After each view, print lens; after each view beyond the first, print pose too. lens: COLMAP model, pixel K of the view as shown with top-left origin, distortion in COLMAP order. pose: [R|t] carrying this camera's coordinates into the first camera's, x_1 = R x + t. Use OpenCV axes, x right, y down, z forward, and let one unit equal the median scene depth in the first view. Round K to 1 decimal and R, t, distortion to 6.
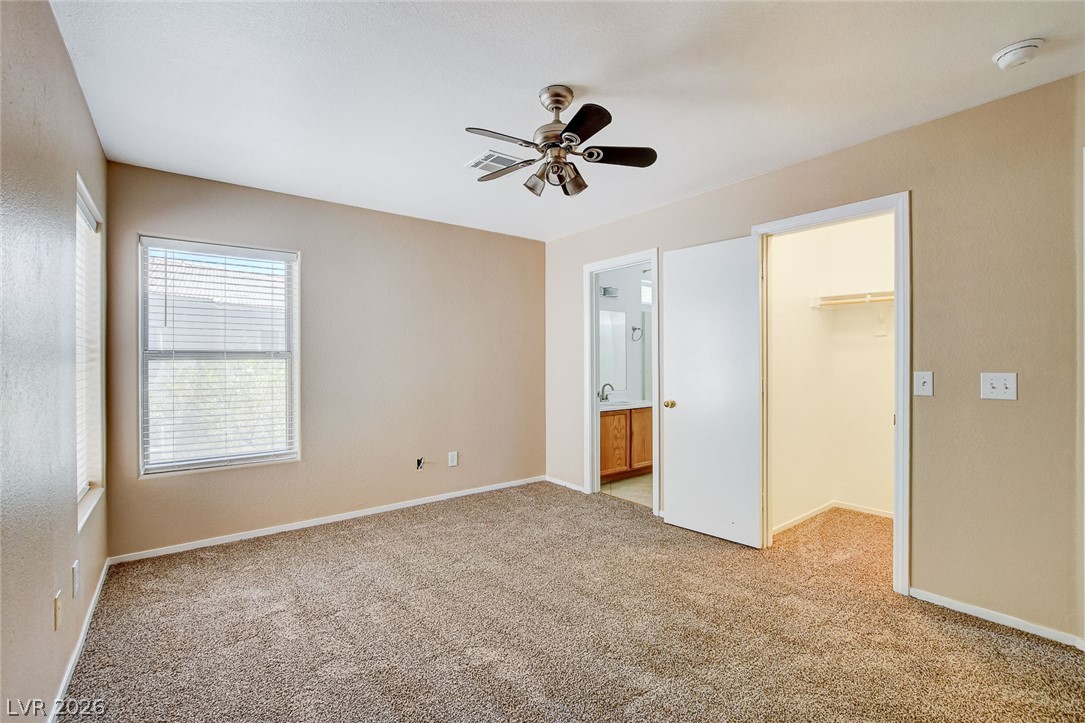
lens RADIAL K [[480.4, 0, 542.1], [0, 480.4, 357.6], [0, 0, 1]] dist [-0.014576, 0.000720]
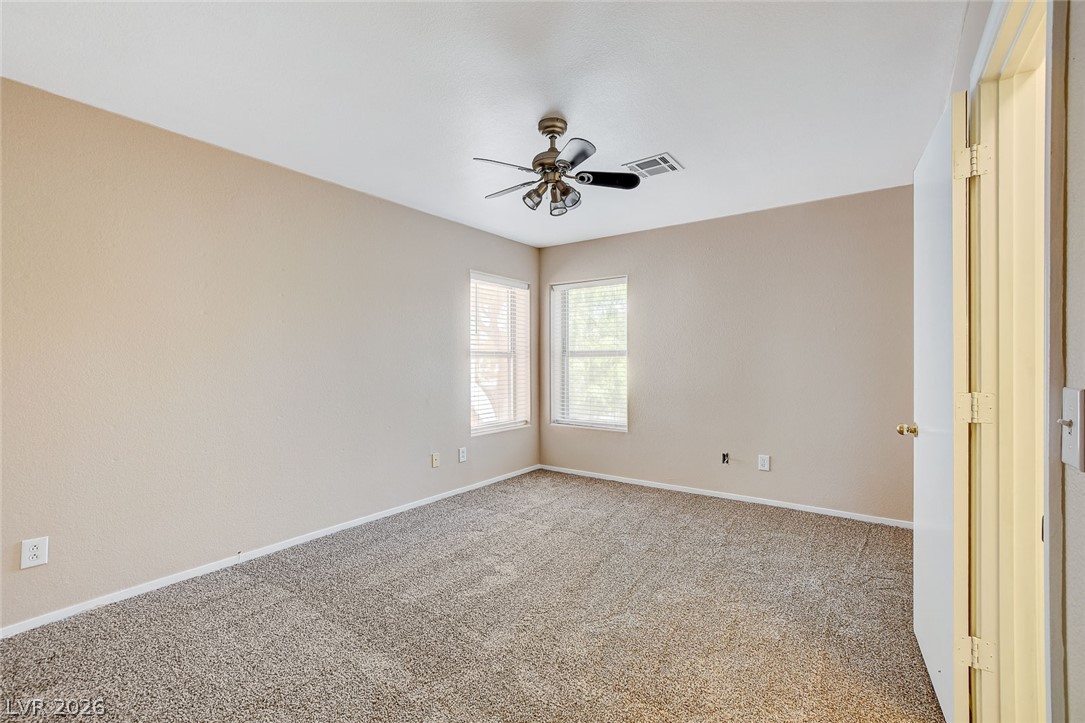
lens RADIAL K [[481.7, 0, 542.5], [0, 481.7, 361.5], [0, 0, 1]] dist [-0.000213, -0.000163]
pose [[0.271502, 0.009302, -0.962393, 0.800036], [0.011363, 0.999853, 0.012870, -0.002345], [0.962371, -0.014430, 0.271356, 0.455940]]
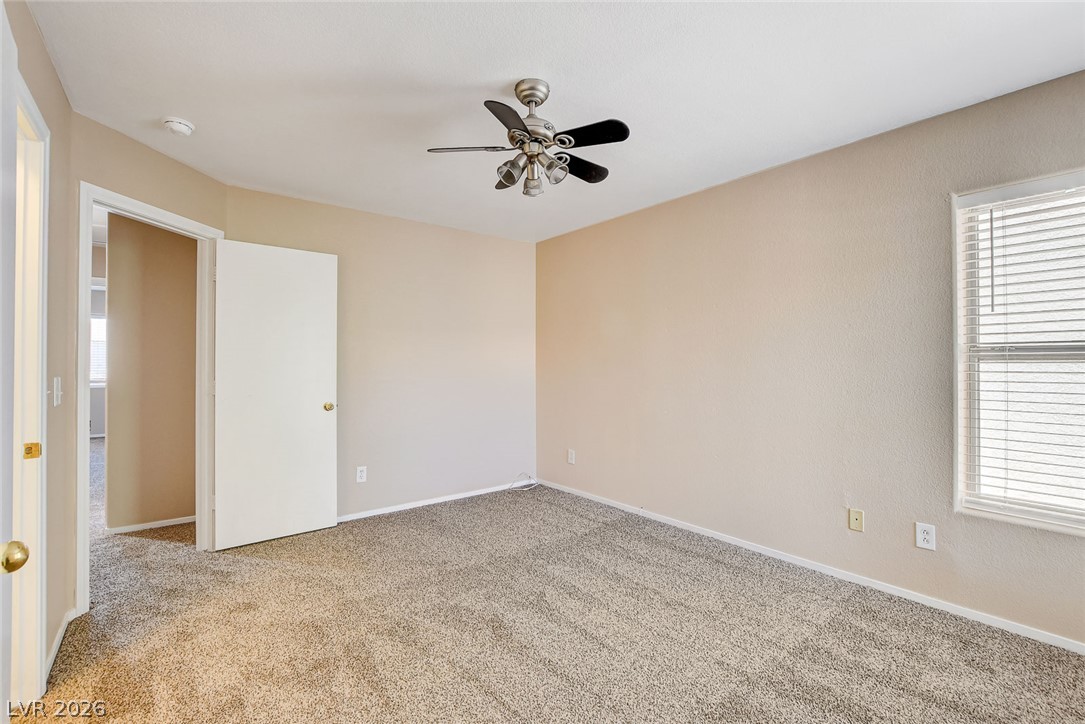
lens RADIAL K [[481.7, 0, 542.5], [0, 481.7, 362.0], [0, 0, 1]] dist [-0.000213, -0.000163]
pose [[-0.999917, 0.001230, -0.012795, 0.020451], [0.001353, 0.999953, -0.009601, 0.010588], [0.012783, -0.009618, -0.999872, 1.369555]]
